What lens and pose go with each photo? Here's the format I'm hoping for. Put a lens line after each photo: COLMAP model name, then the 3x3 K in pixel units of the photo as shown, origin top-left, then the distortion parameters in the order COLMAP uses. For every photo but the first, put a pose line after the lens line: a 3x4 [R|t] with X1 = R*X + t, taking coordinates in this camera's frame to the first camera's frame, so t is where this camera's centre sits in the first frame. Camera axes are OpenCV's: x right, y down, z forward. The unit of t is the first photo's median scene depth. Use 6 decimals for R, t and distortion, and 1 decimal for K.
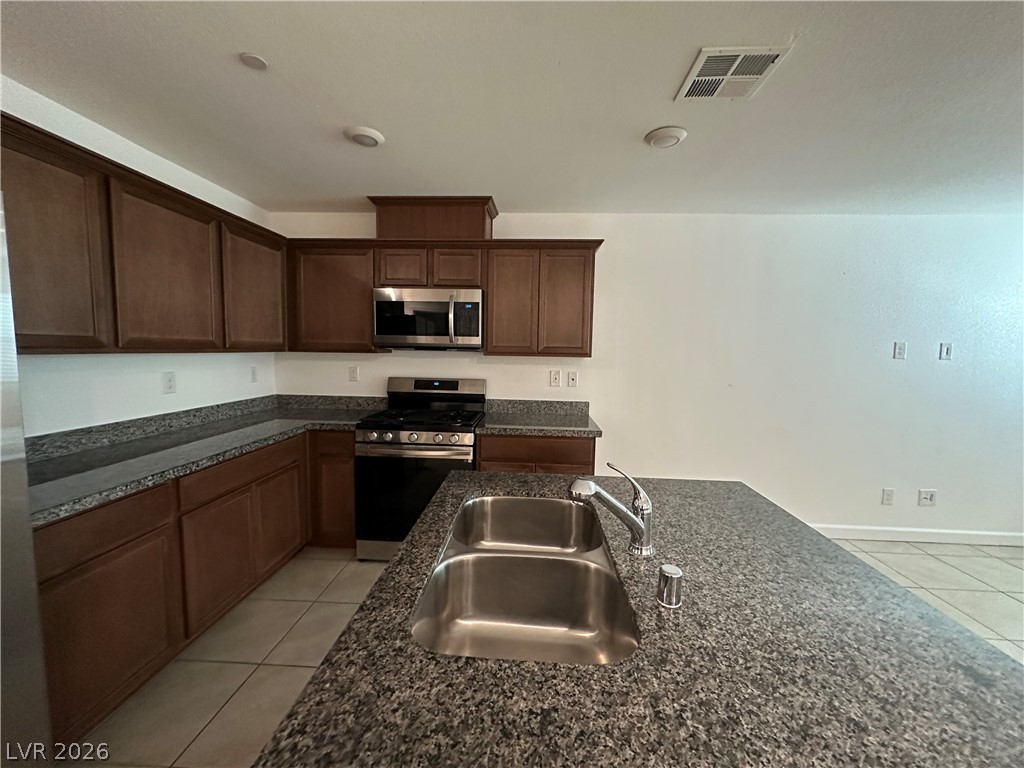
lens RADIAL K [[405.9, 0, 514.0], [0, 405.9, 382.9], [0, 0, 1]] dist [-0.001835, 0.000370]
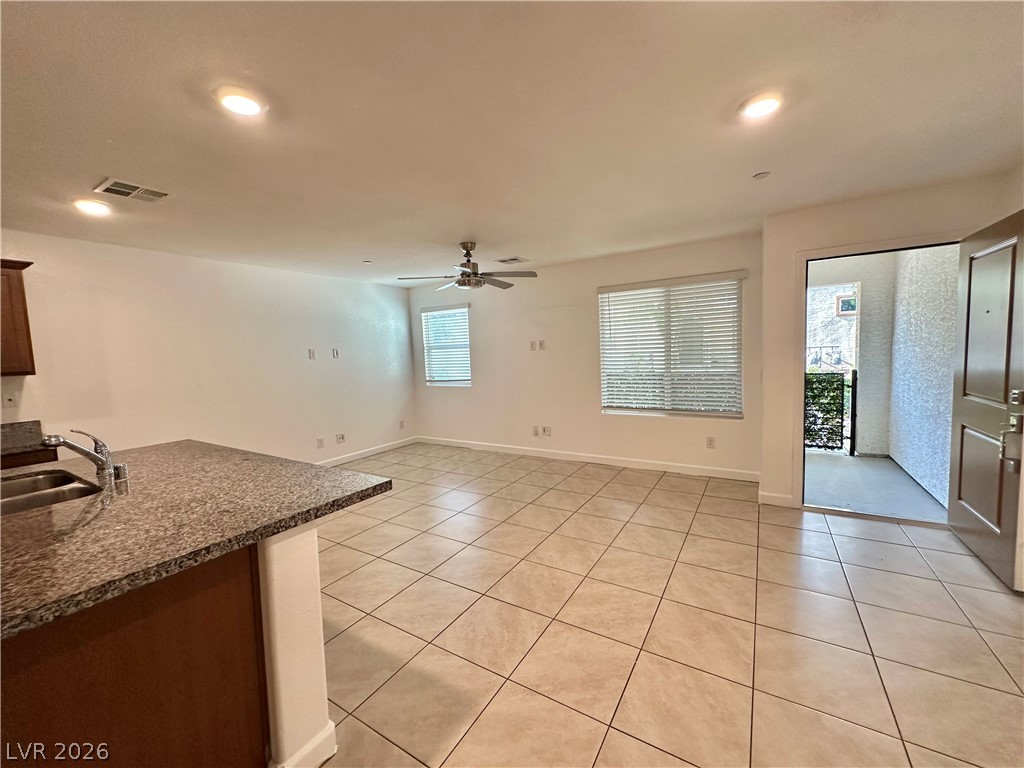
lens RADIAL K [[405.9, 0, 512.4], [0, 405.9, 384.6], [0, 0, 1]] dist [-0.001835, 0.000370]
pose [[0.474889, -0.111803, 0.872915, -0.125018], [0.118044, 0.991026, 0.062712, 0.037012], [-0.872093, 0.073261, 0.483825, -0.509967]]
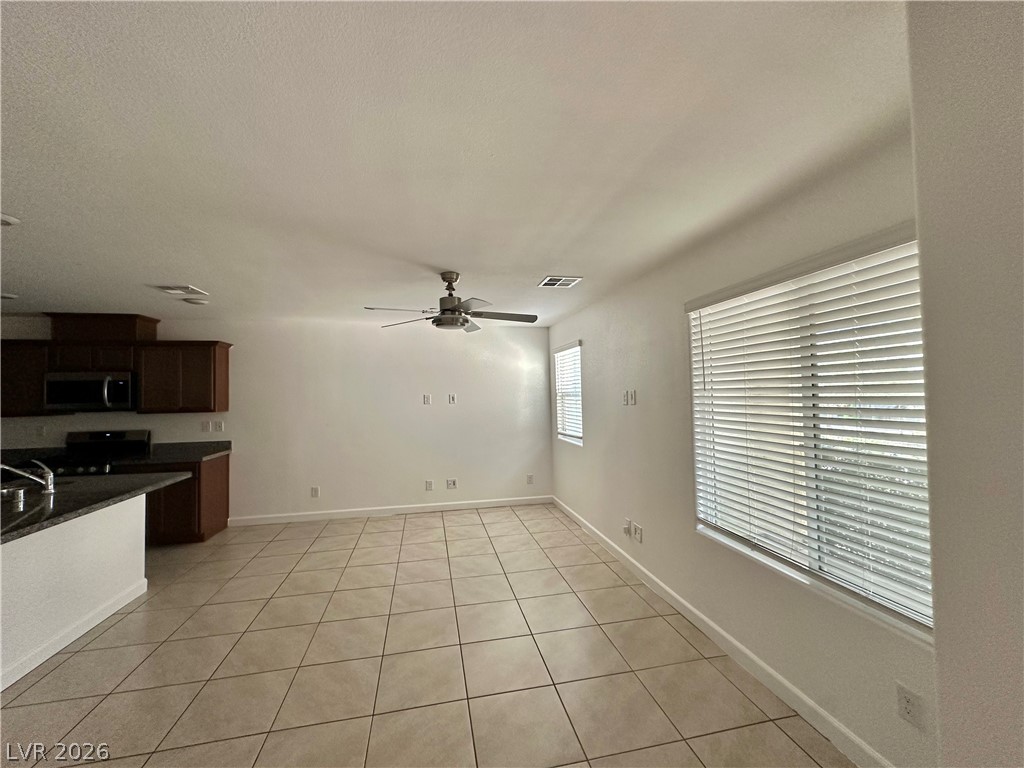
lens RADIAL K [[405.9, 0, 512.6], [0, 405.9, 382.2], [0, 0, 1]] dist [-0.001835, 0.000370]
pose [[0.964768, -0.028539, 0.261550, 0.851973], [0.057053, 0.993138, -0.102084, 0.046623], [-0.256842, 0.113410, 0.959776, -0.798229]]
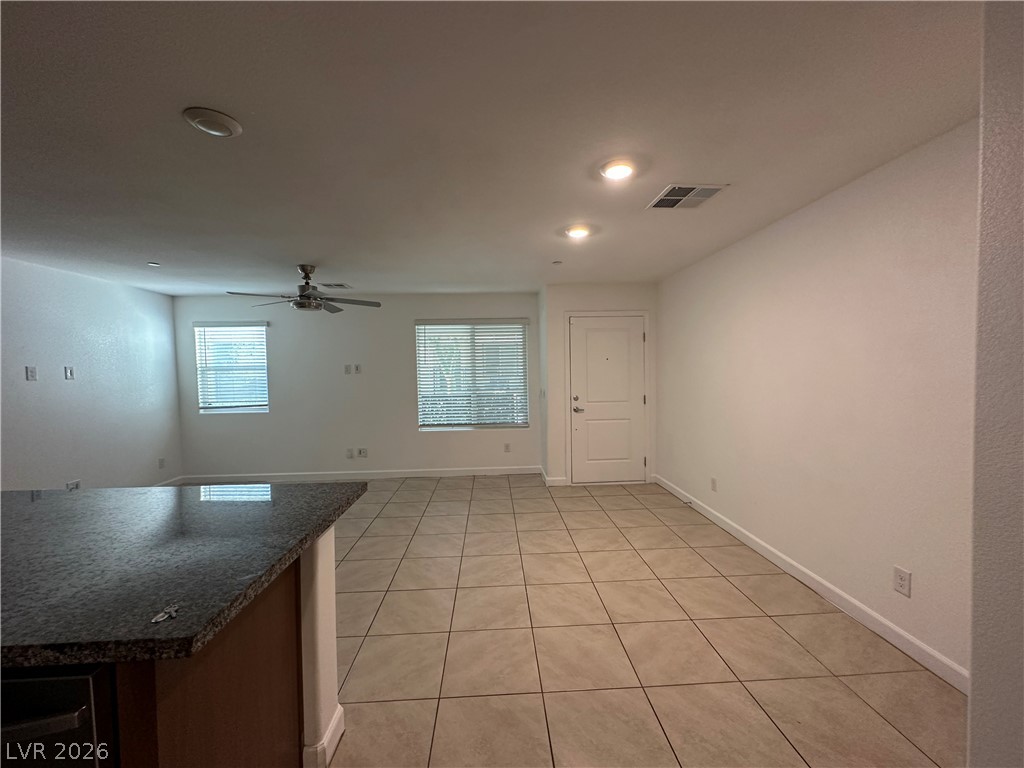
lens RADIAL K [[405.9, 0, 512.2], [0, 405.9, 384.2], [0, 0, 1]] dist [-0.001835, 0.000370]
pose [[-0.108239, -0.055626, 0.992567, -0.386485], [0.093034, 0.993485, 0.065823, 0.005229], [-0.989762, 0.099467, -0.102359, -0.274552]]
